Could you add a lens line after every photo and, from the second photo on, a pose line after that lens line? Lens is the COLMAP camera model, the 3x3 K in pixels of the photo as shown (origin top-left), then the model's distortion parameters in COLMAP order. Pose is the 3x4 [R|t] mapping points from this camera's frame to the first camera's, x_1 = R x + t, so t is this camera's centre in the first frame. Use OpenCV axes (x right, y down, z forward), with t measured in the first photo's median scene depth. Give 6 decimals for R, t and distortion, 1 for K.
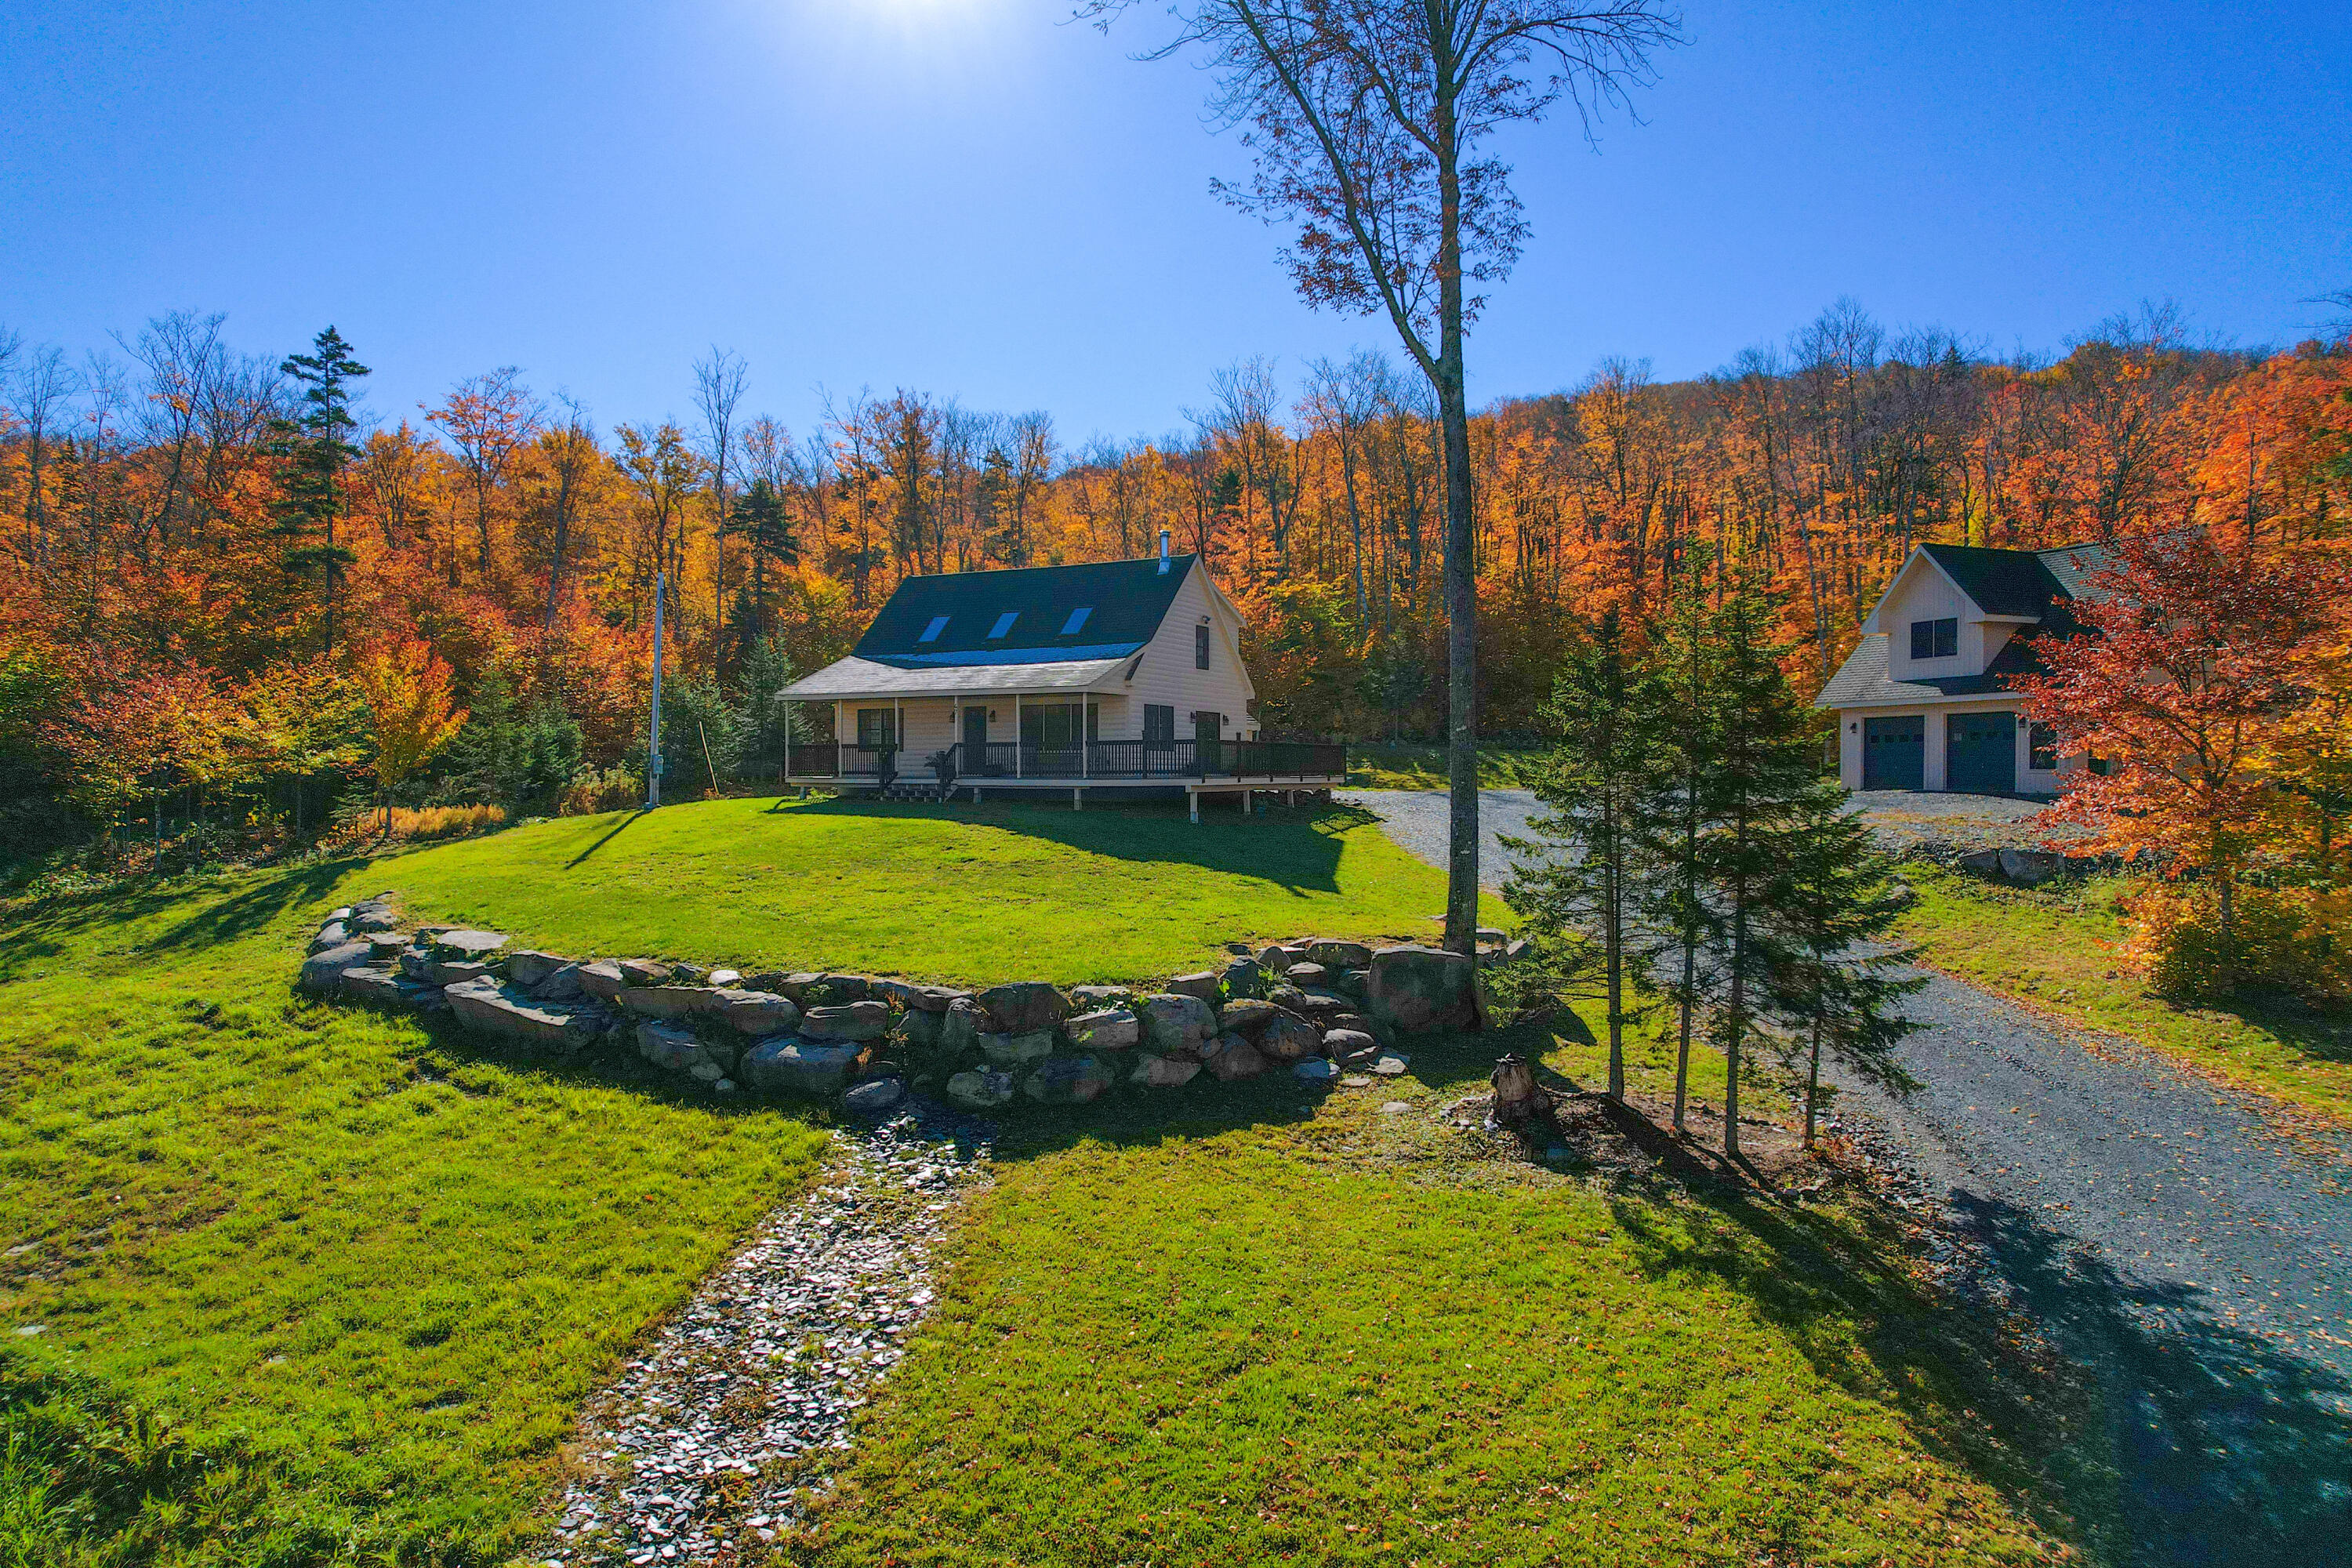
lens RADIAL K [[1506.5, 0, 1186.7], [0, 1506.5, 776.4], [0, 0, 1]] dist [-0.064322, 0.061205]
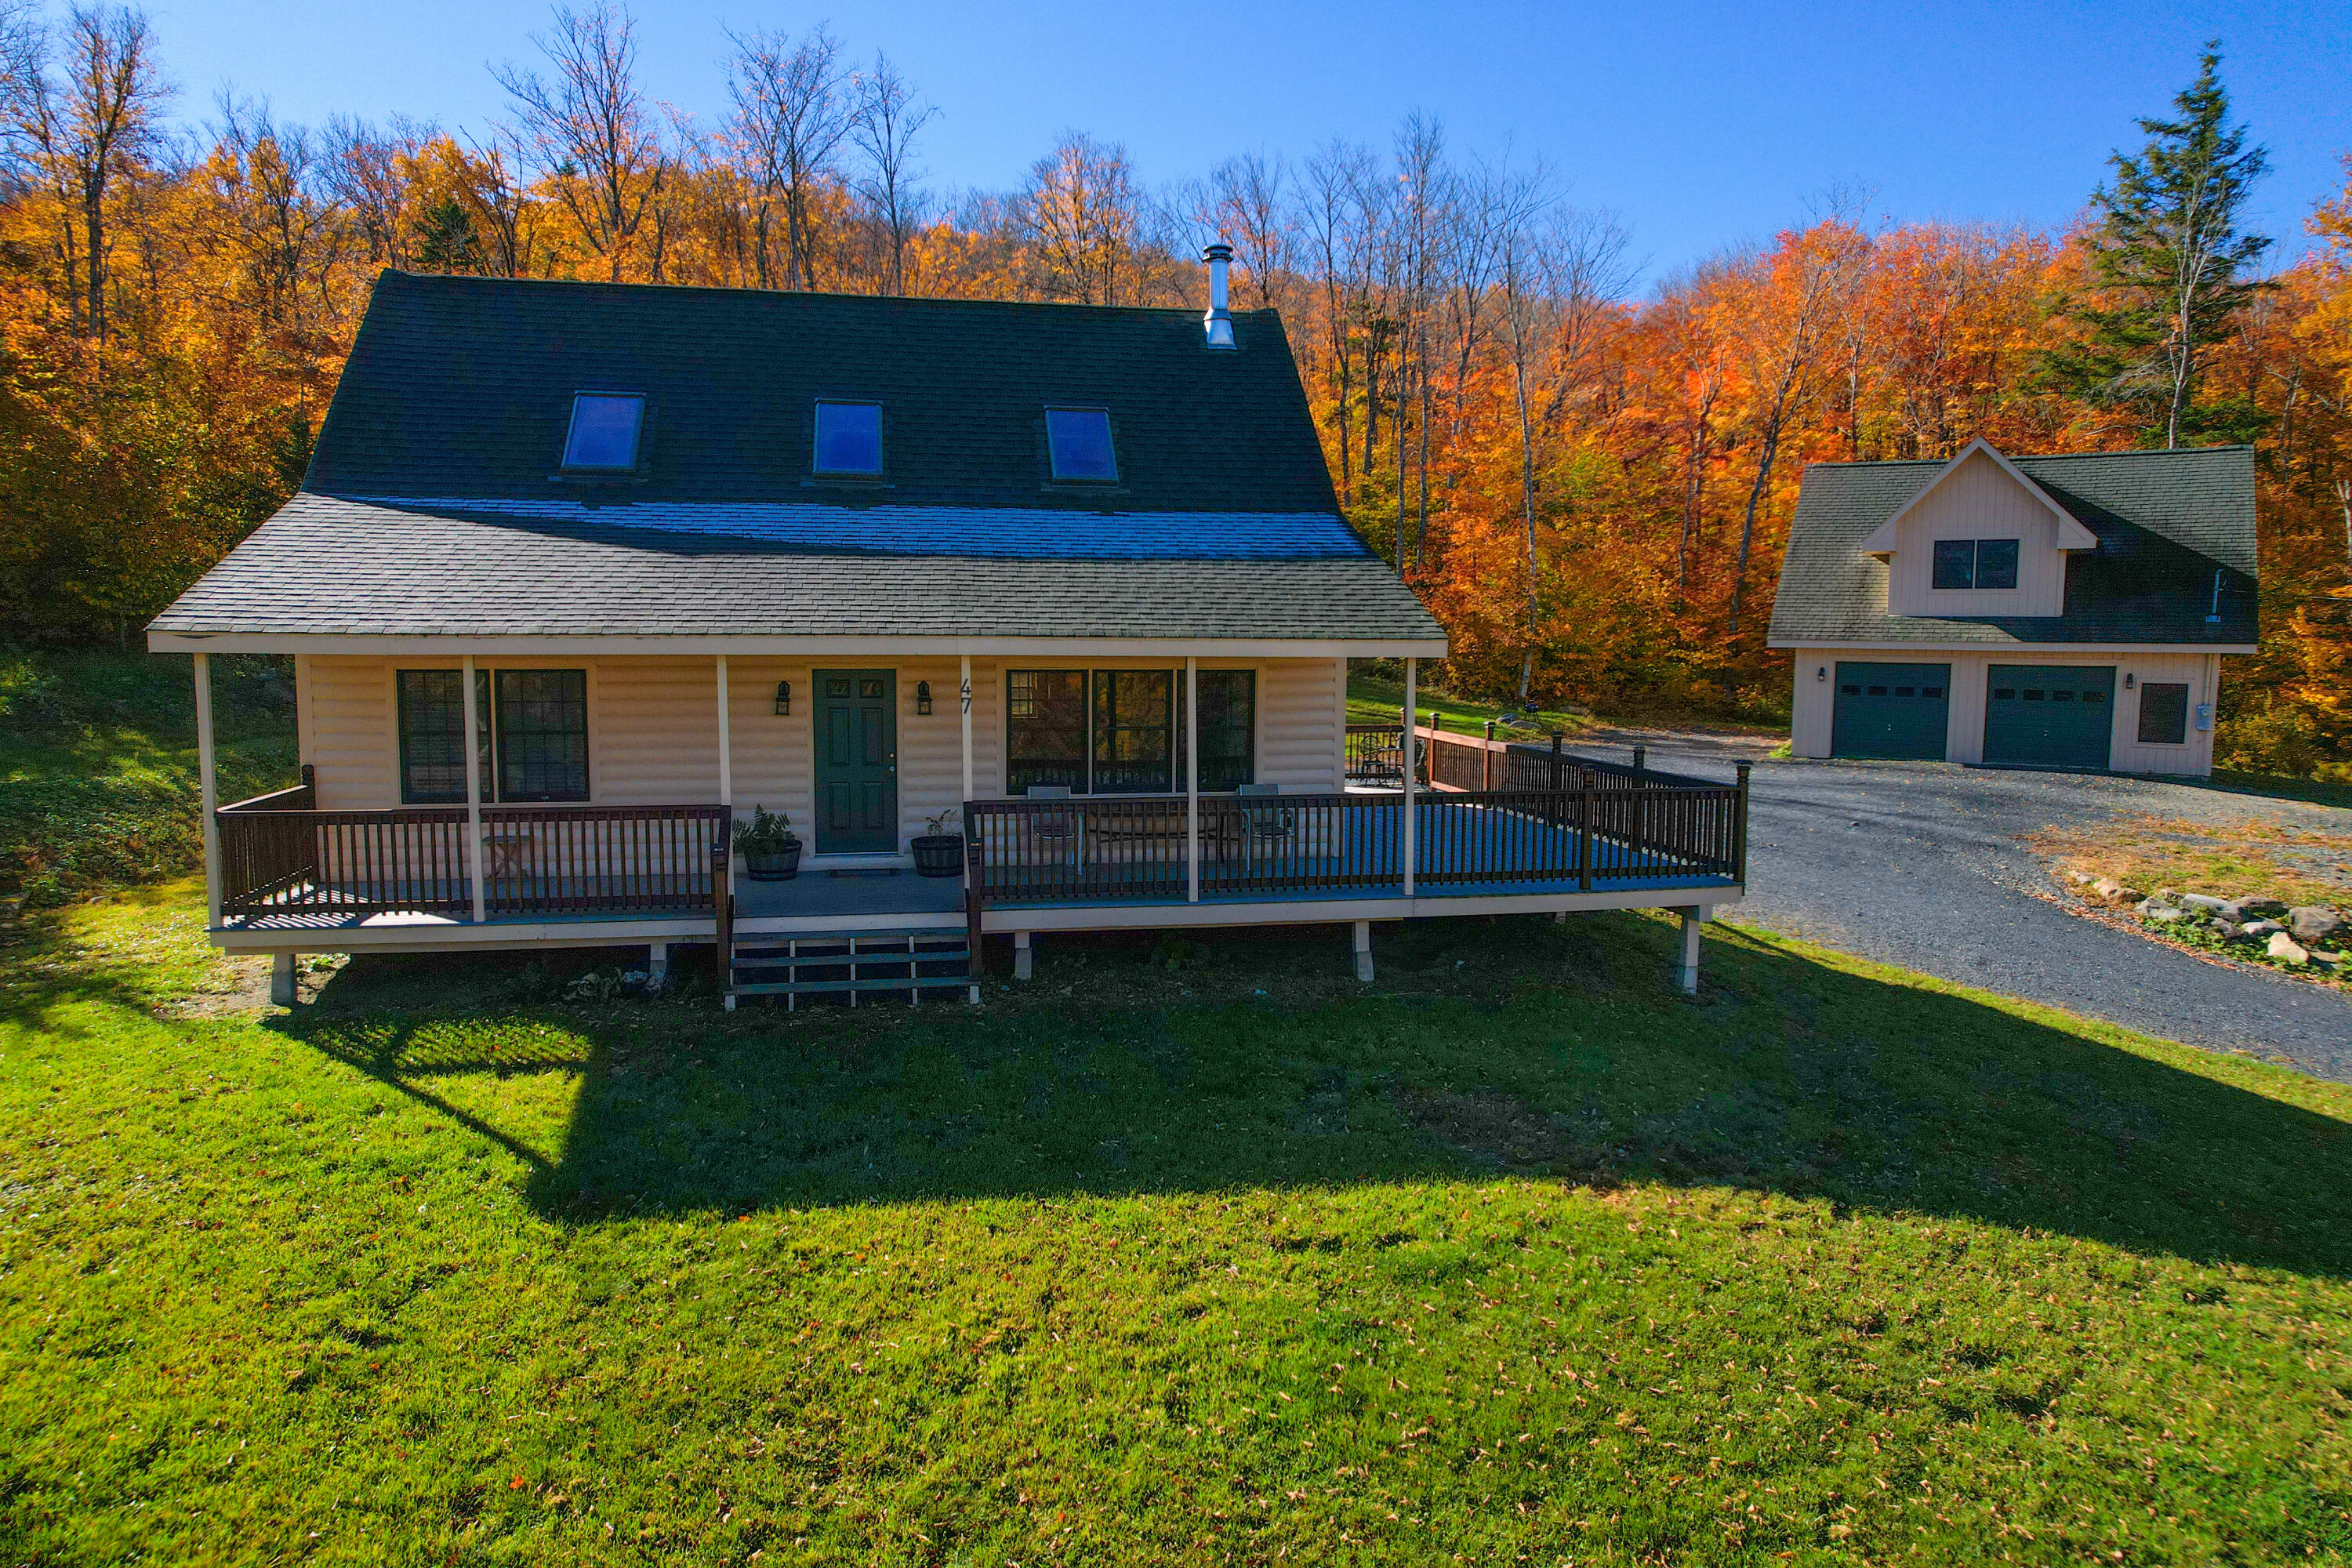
lens RADIAL K [[1486.0, 0, 1183.1], [0, 1486.0, 773.1], [0, 0, 1]] dist [-0.039355, 0.002509]
pose [[0.780854, -0.054629, 0.622321, -0.296760], [0.000781, 0.996254, 0.086474, -0.052892], [-0.624714, -0.067037, 0.777971, 0.683840]]
